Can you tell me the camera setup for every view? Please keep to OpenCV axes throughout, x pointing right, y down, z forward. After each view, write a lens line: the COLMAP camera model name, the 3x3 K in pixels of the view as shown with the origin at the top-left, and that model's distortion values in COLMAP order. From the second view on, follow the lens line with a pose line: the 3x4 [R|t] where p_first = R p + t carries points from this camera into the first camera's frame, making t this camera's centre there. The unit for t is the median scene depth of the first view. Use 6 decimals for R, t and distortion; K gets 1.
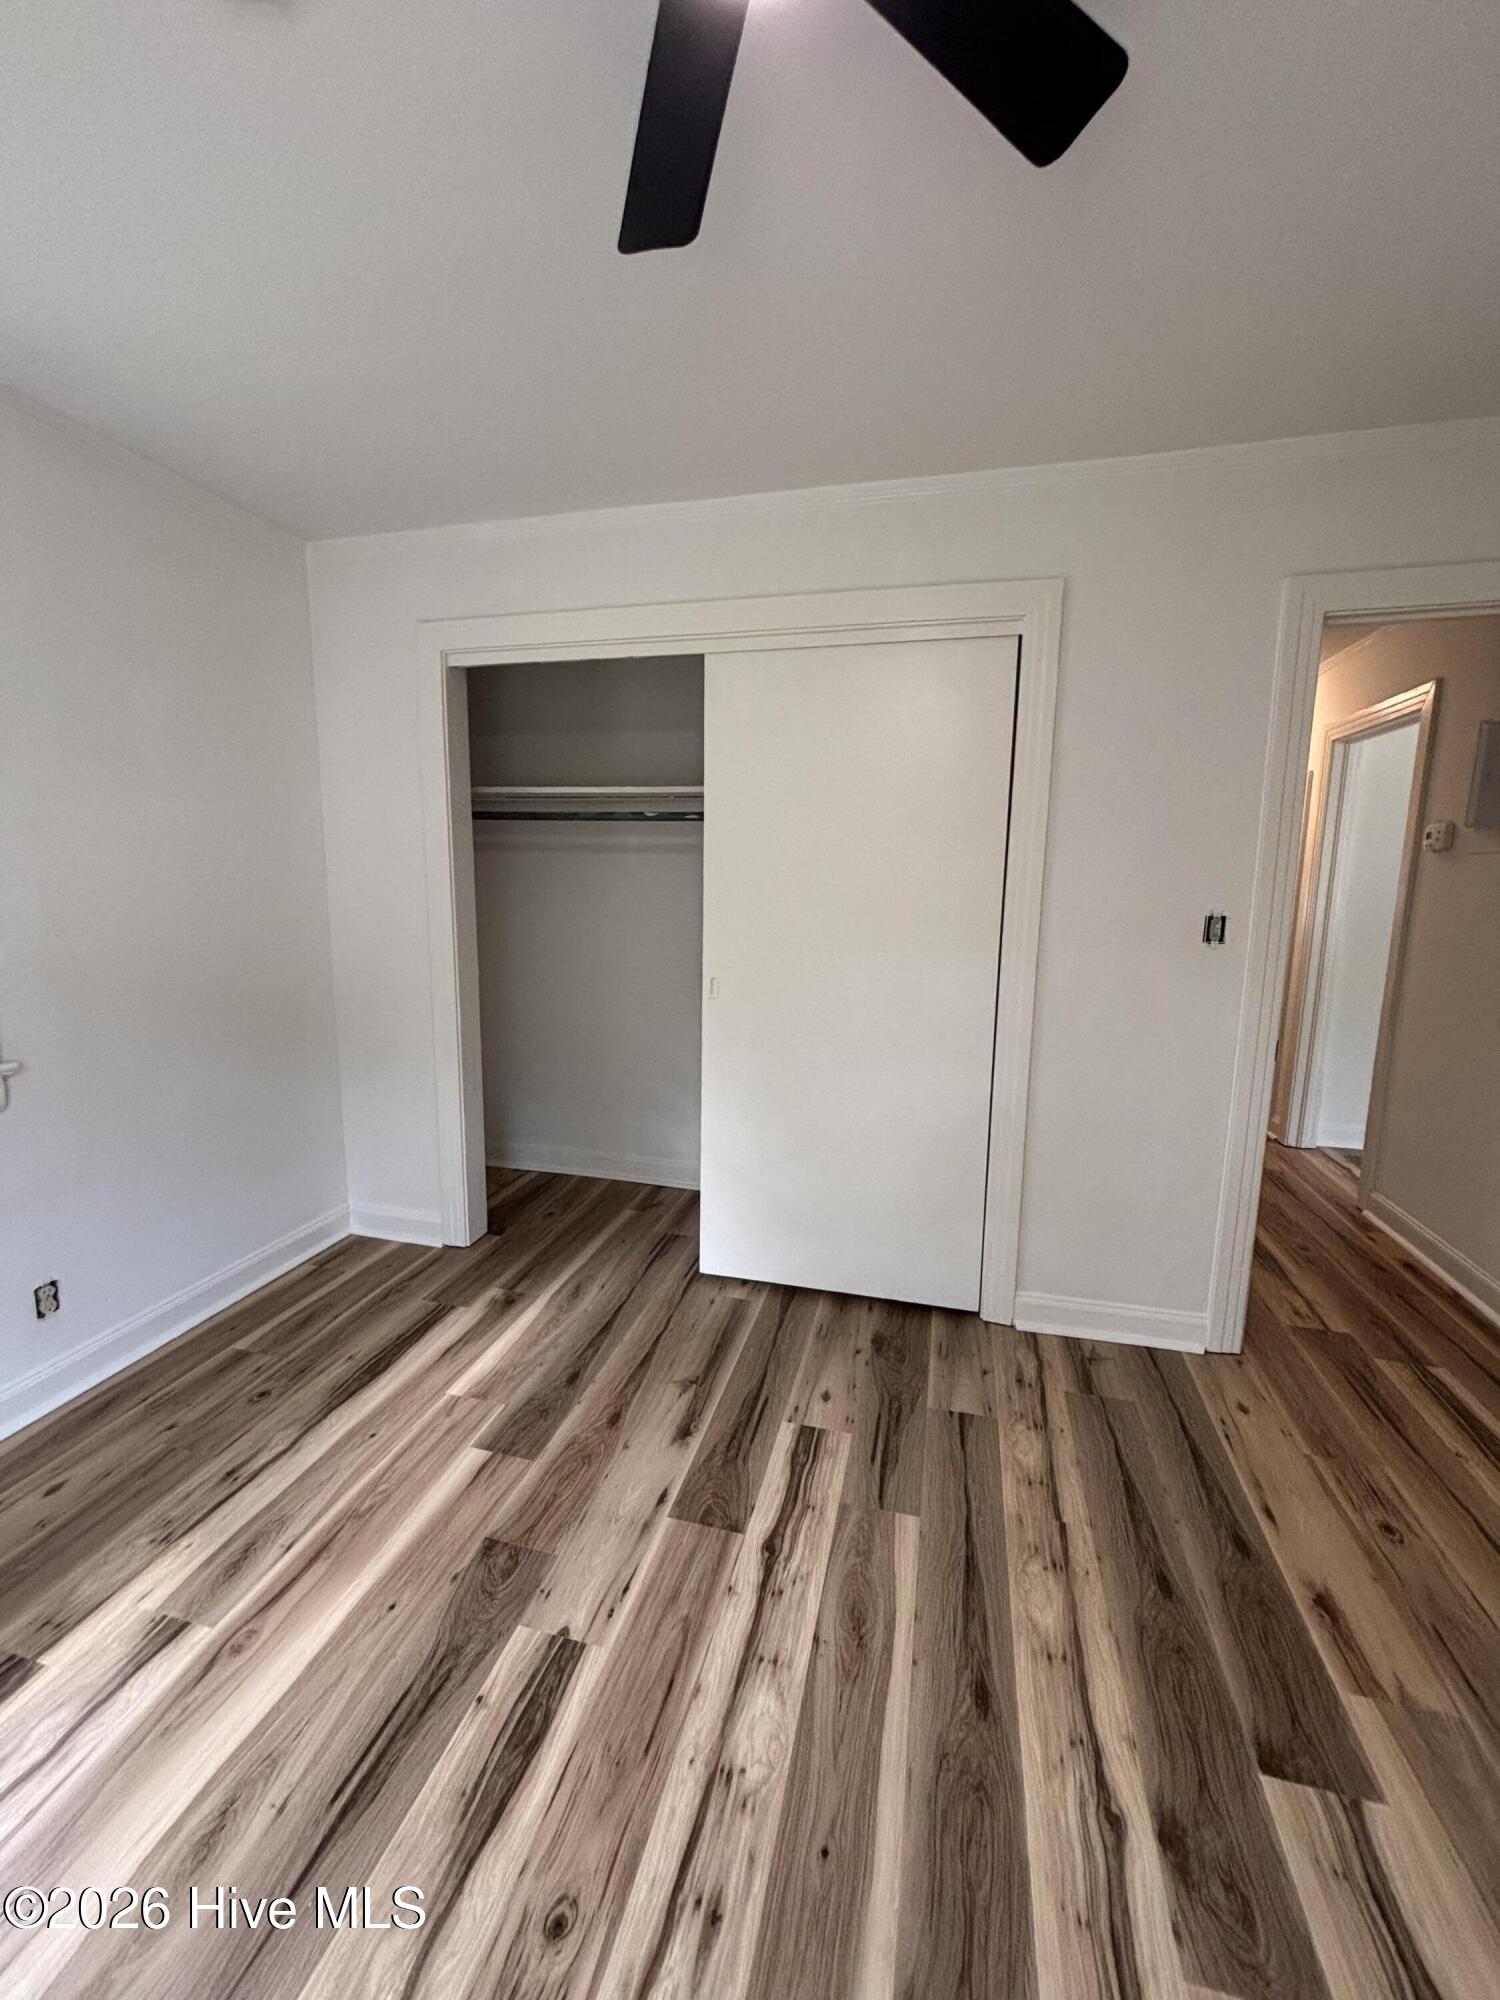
lens RADIAL K [[803.1, 0, 756.4], [0, 803.1, 994.7], [0, 0, 1]] dist [0.004634, -0.000207]
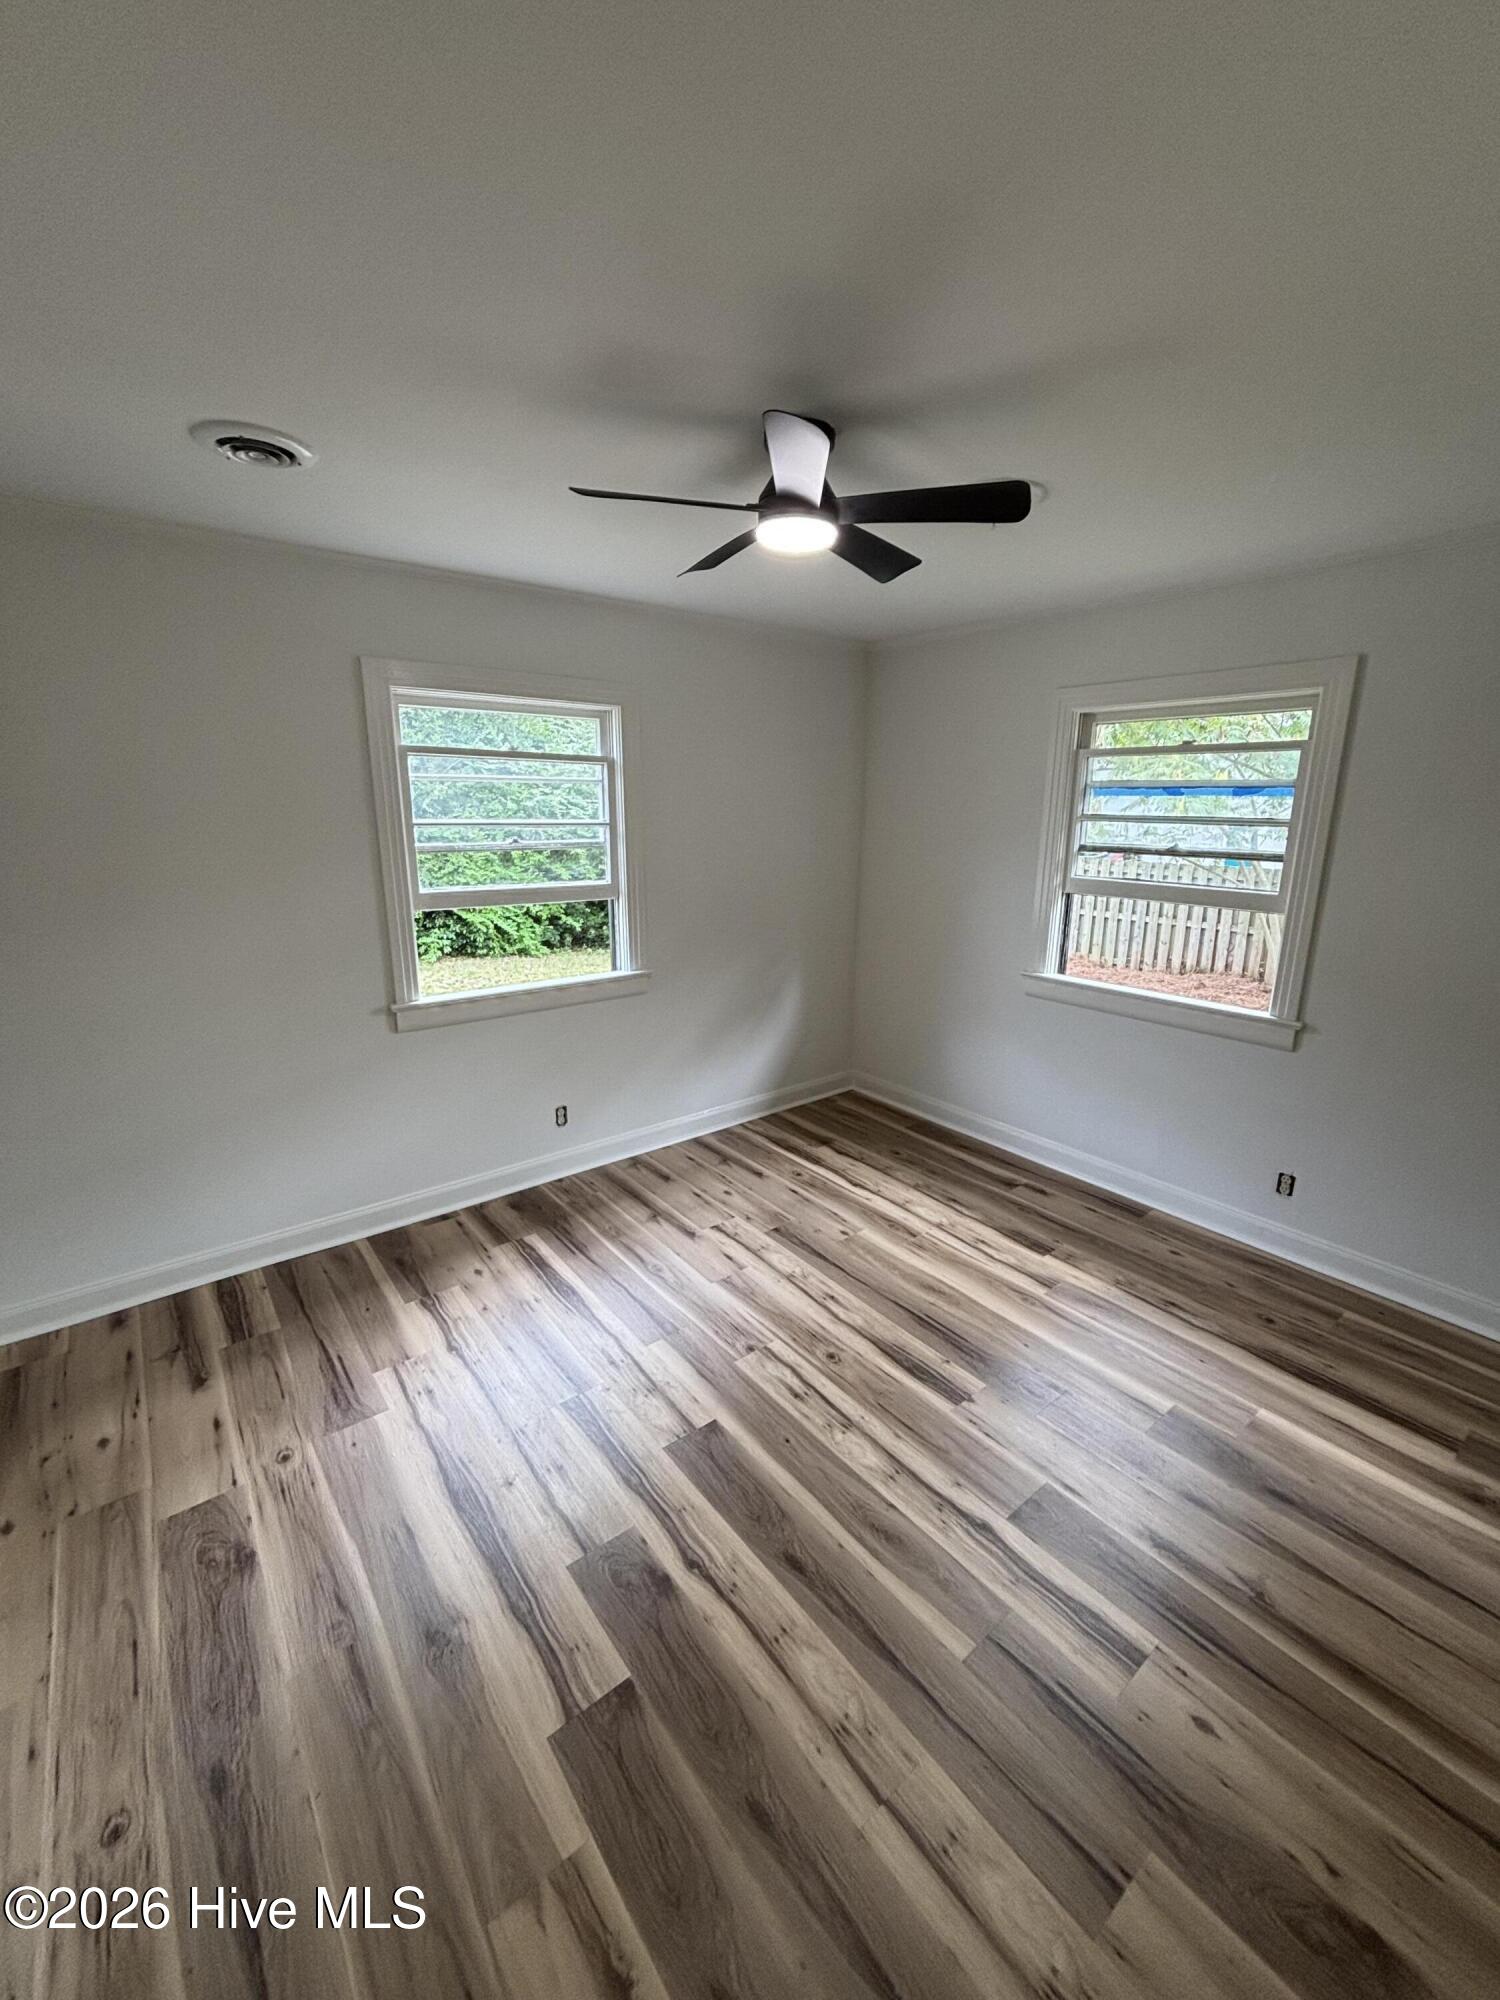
lens RADIAL K [[803.1, 0, 753.5], [0, 803.1, 1001.2], [0, 0, 1]] dist [0.004634, -0.000207]
pose [[-0.607690, 0.174547, -0.774756, 1.104362], [-0.130118, 0.940483, 0.313944, -0.382114], [0.783443, 0.291590, -0.548810, 1.304977]]
